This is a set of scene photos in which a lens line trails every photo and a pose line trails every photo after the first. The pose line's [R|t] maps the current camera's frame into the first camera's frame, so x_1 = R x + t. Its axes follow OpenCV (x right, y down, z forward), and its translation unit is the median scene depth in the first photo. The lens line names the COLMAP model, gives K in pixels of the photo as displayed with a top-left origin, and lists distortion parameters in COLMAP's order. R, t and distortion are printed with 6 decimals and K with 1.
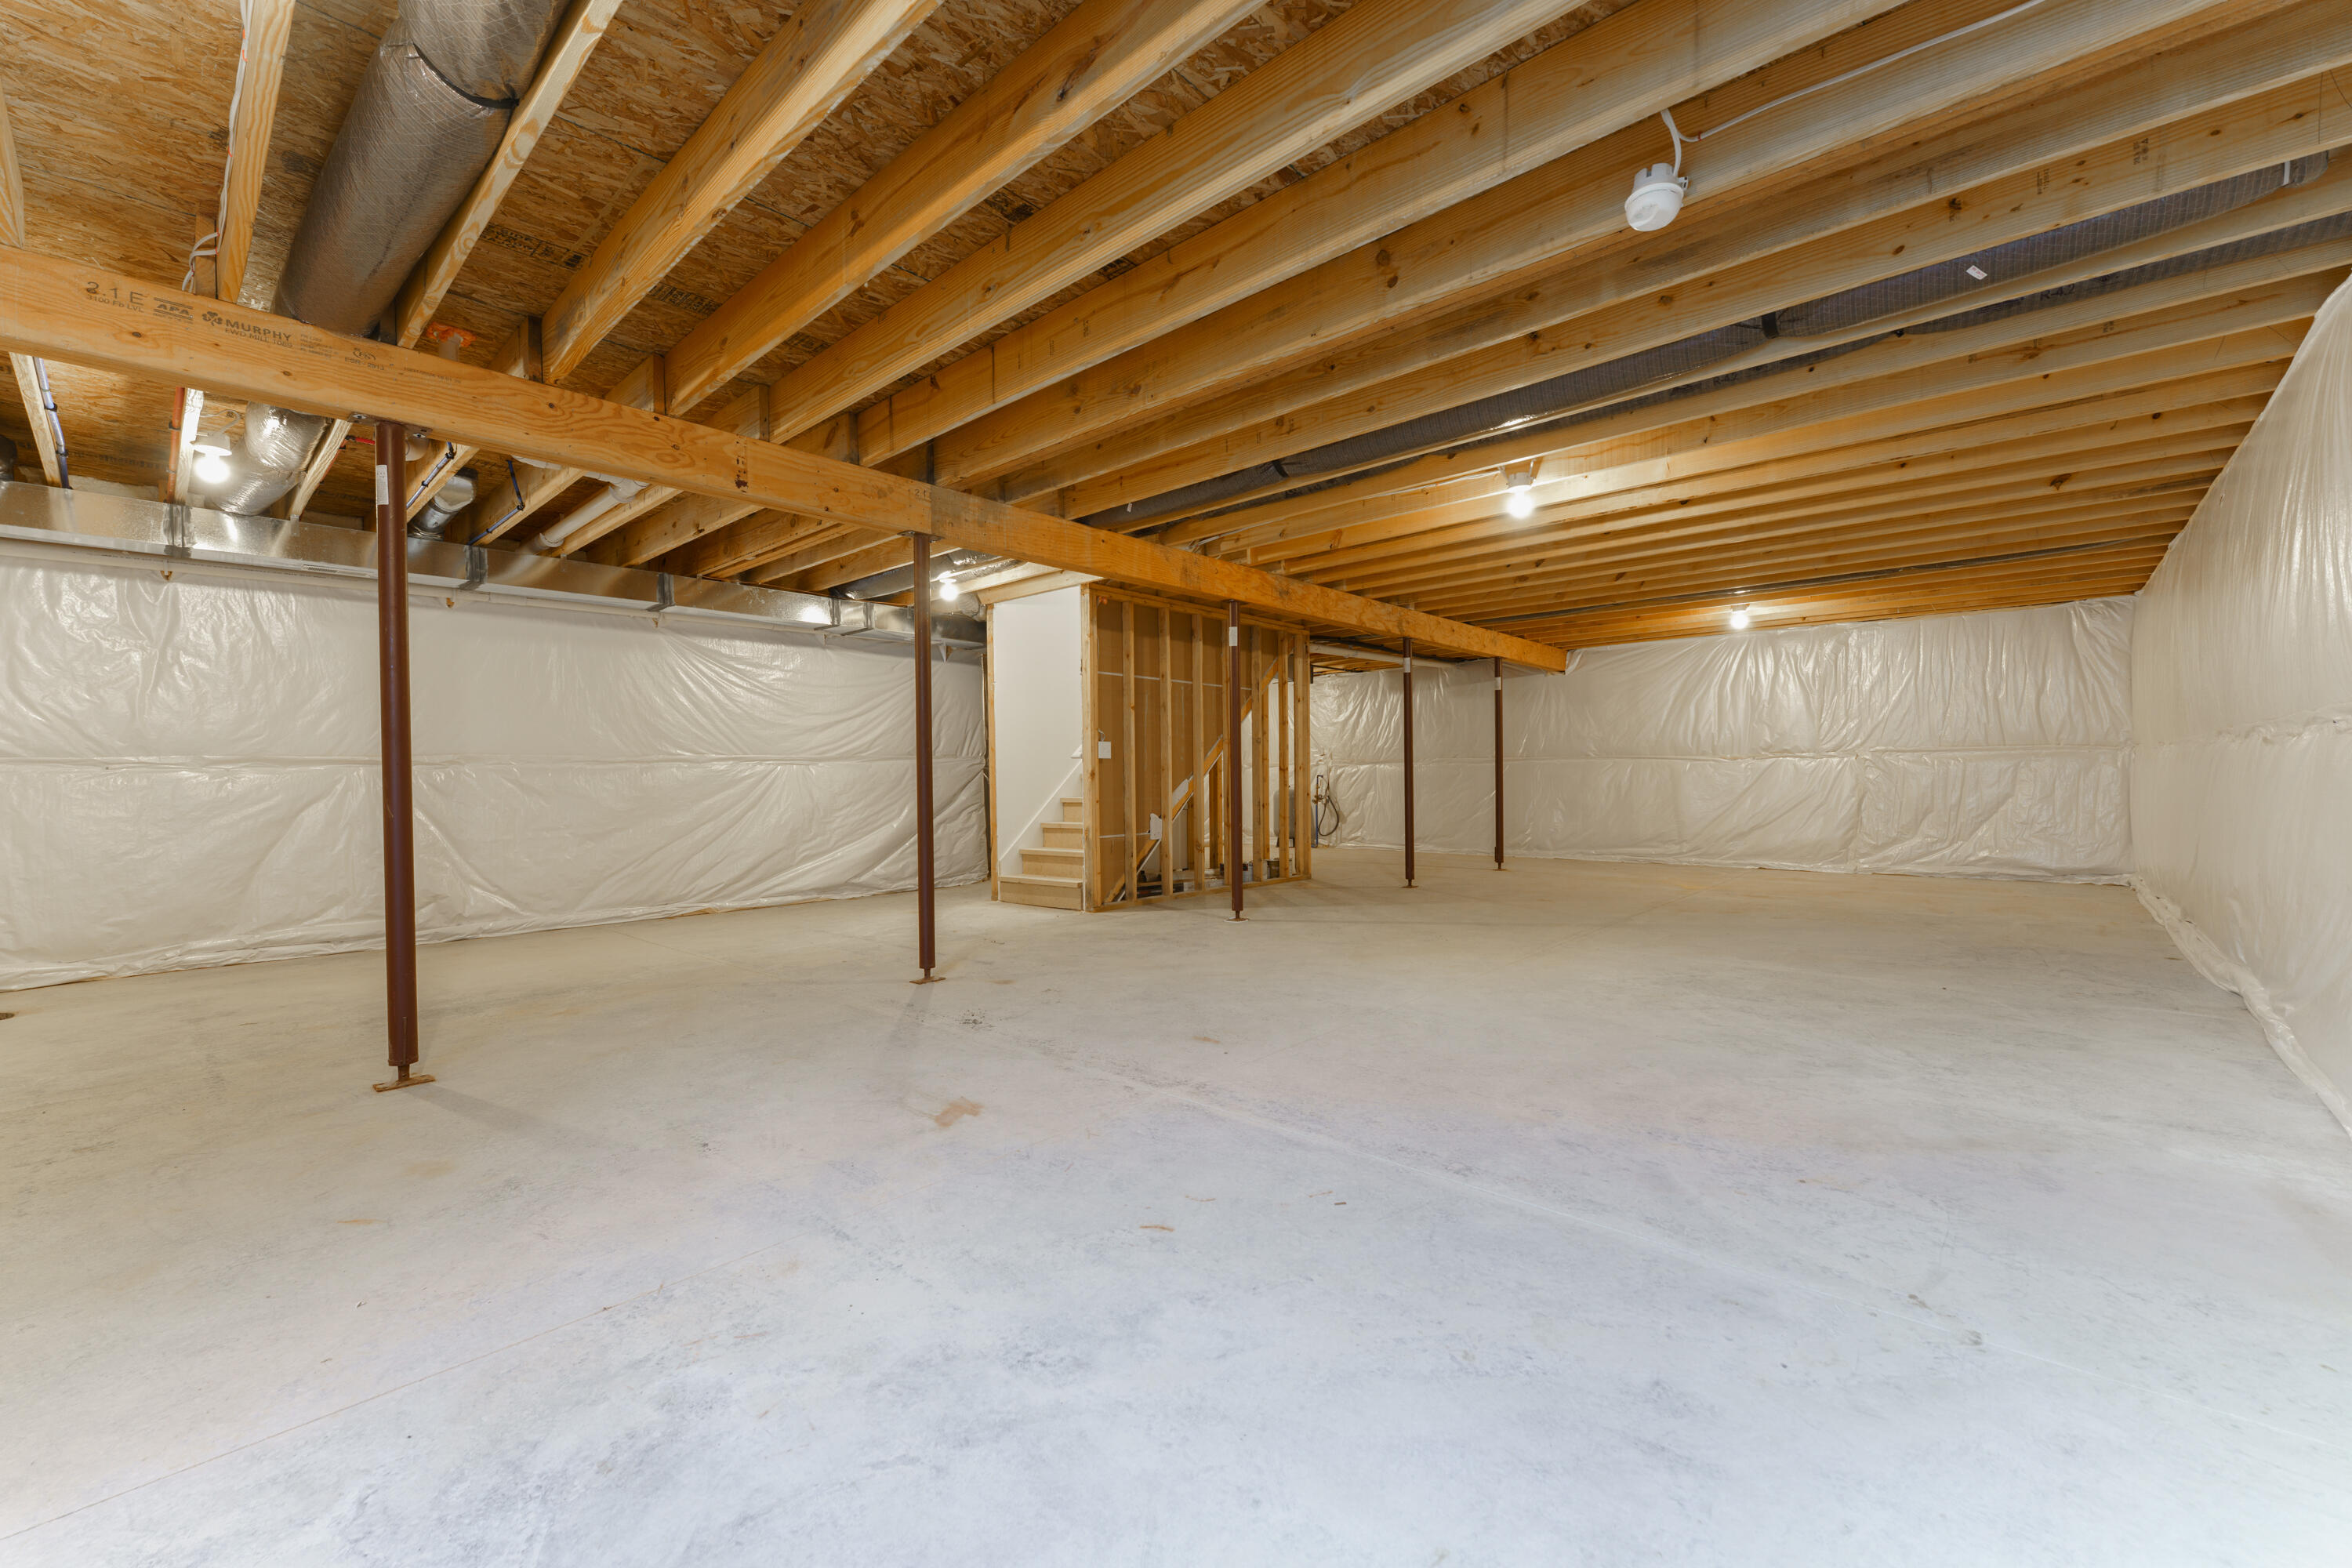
lens RADIAL K [[940.9, 0, 1157.8], [0, 940.9, 789.1], [0, 0, 1]] dist [-0.001004, -0.000074]
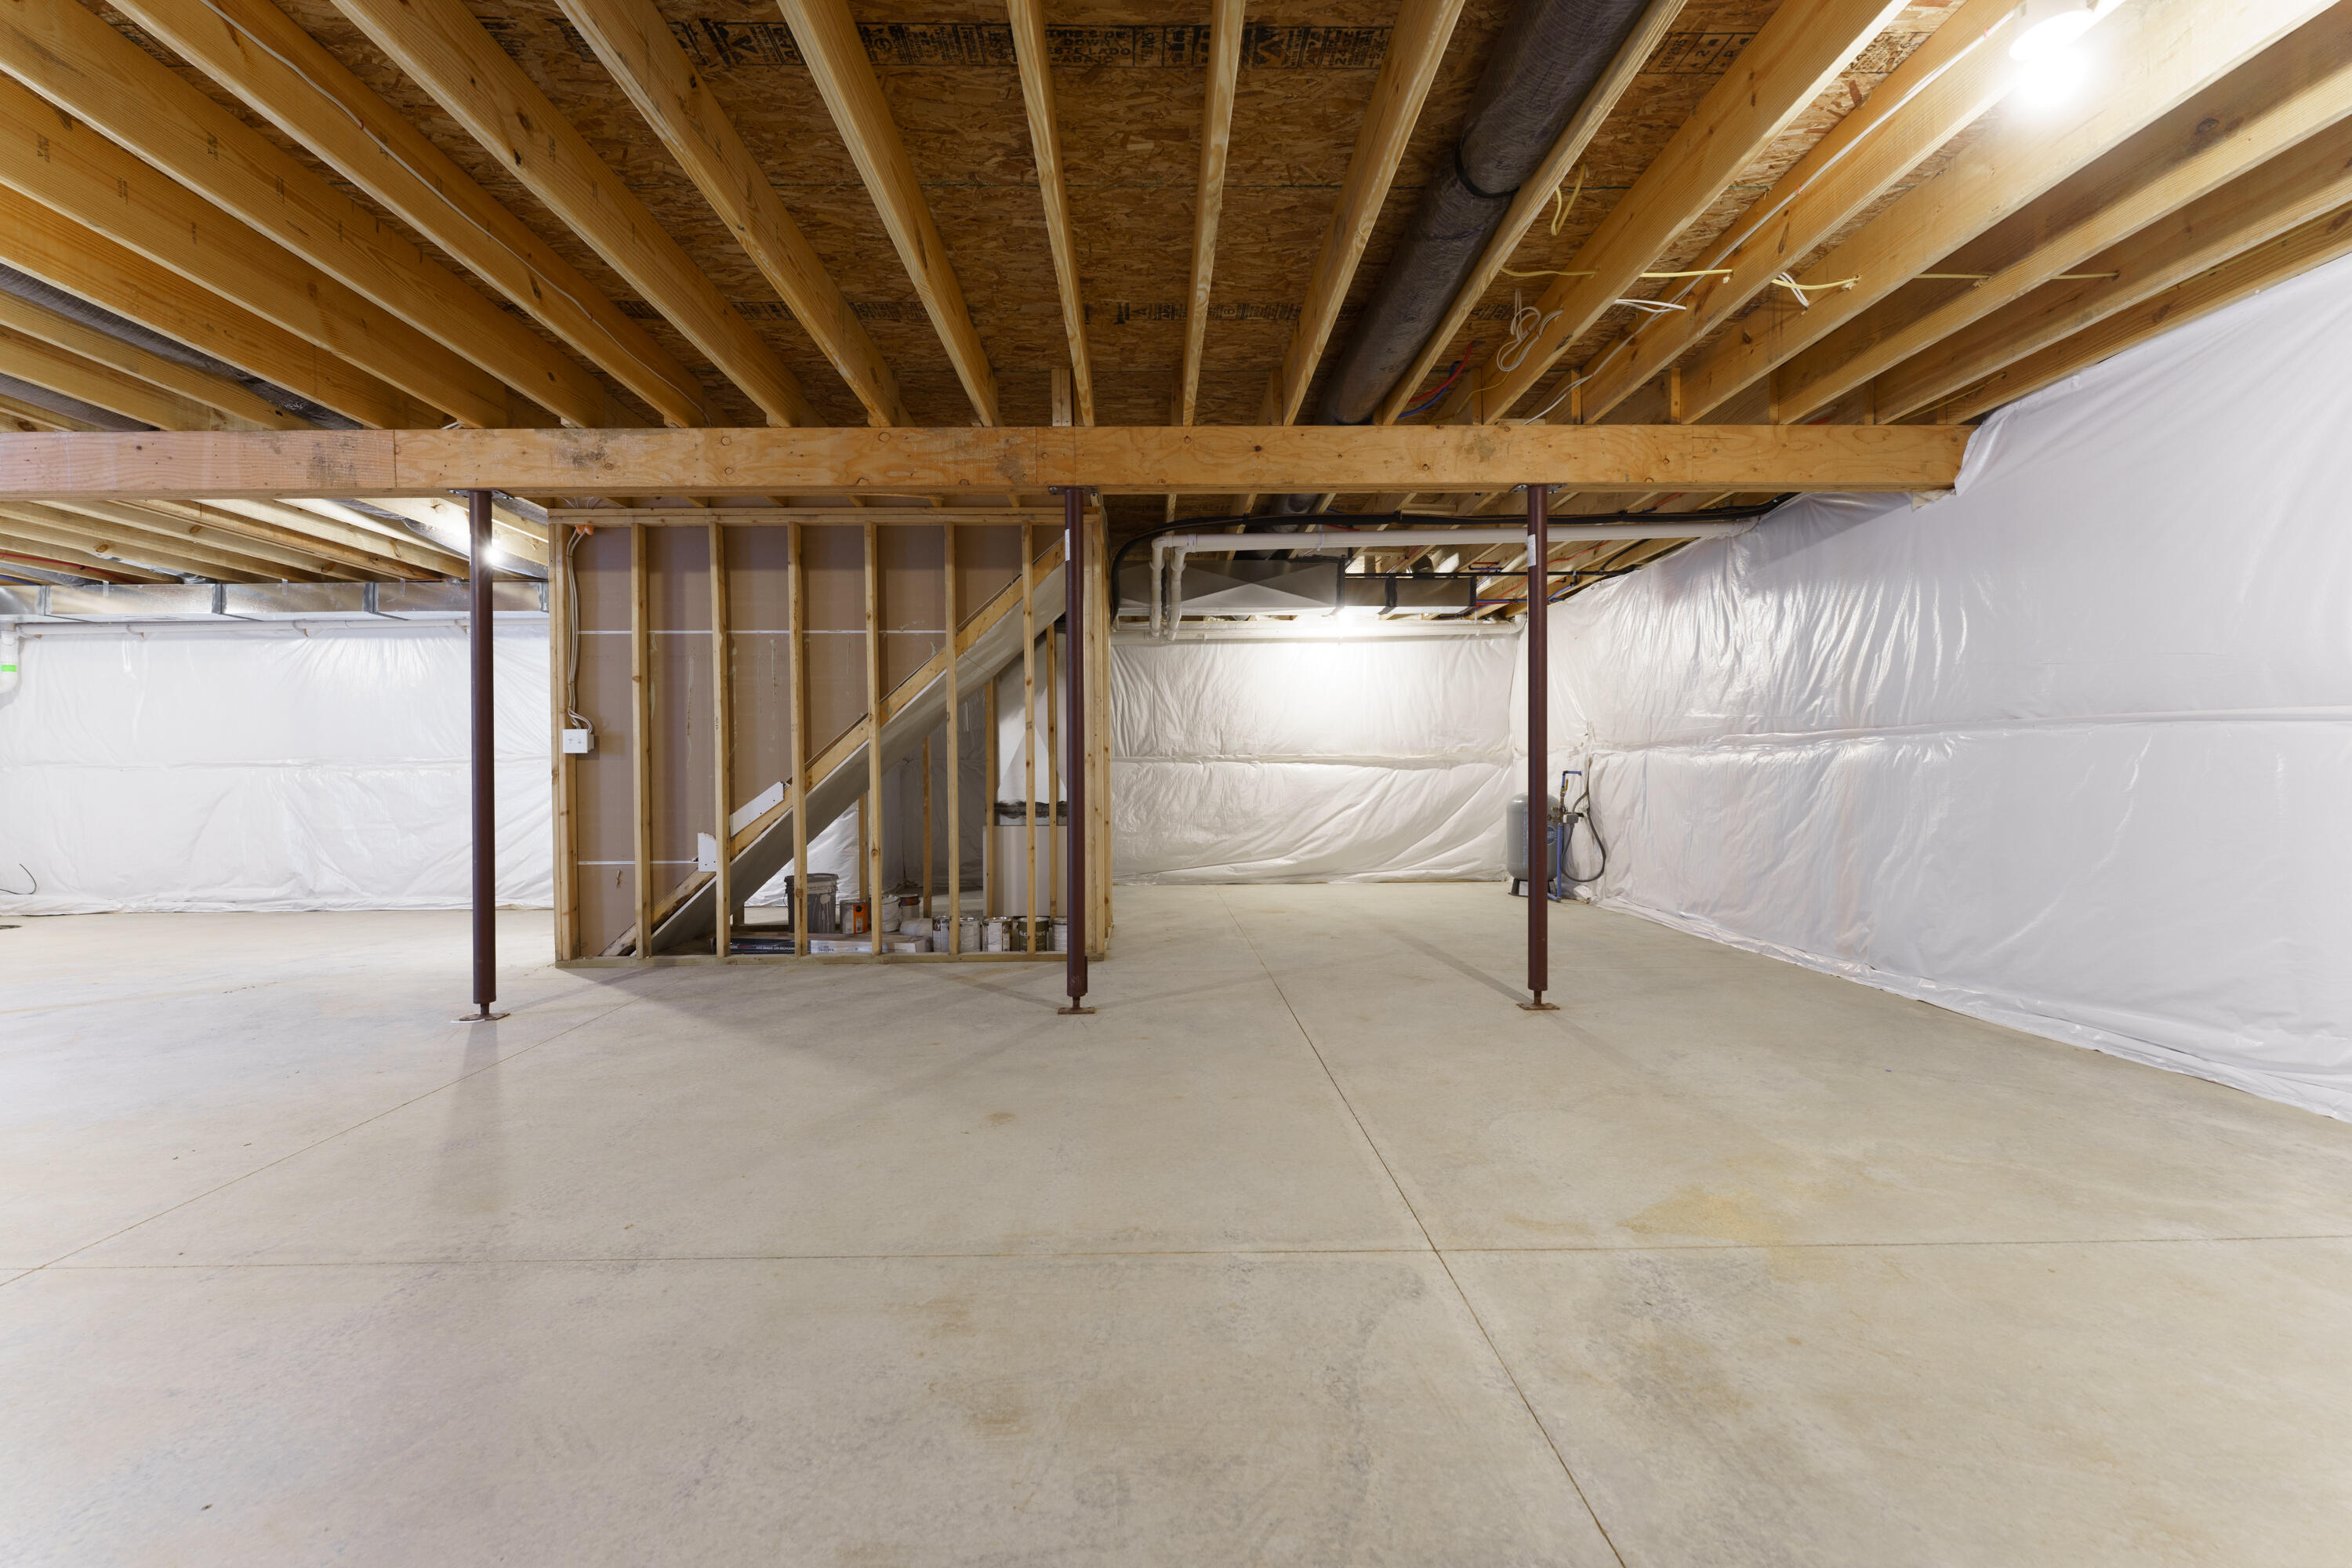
lens RADIAL K [[940.9, 0, 1157.8], [0, 940.9, 789.1], [0, 0, 1]] dist [-0.001004, -0.000074]
pose [[0.684060, 0.015921, -0.729252, 0.732162], [-0.007438, 0.999862, 0.014853, -0.018564], [0.729387, -0.004736, 0.684084, 0.803151]]
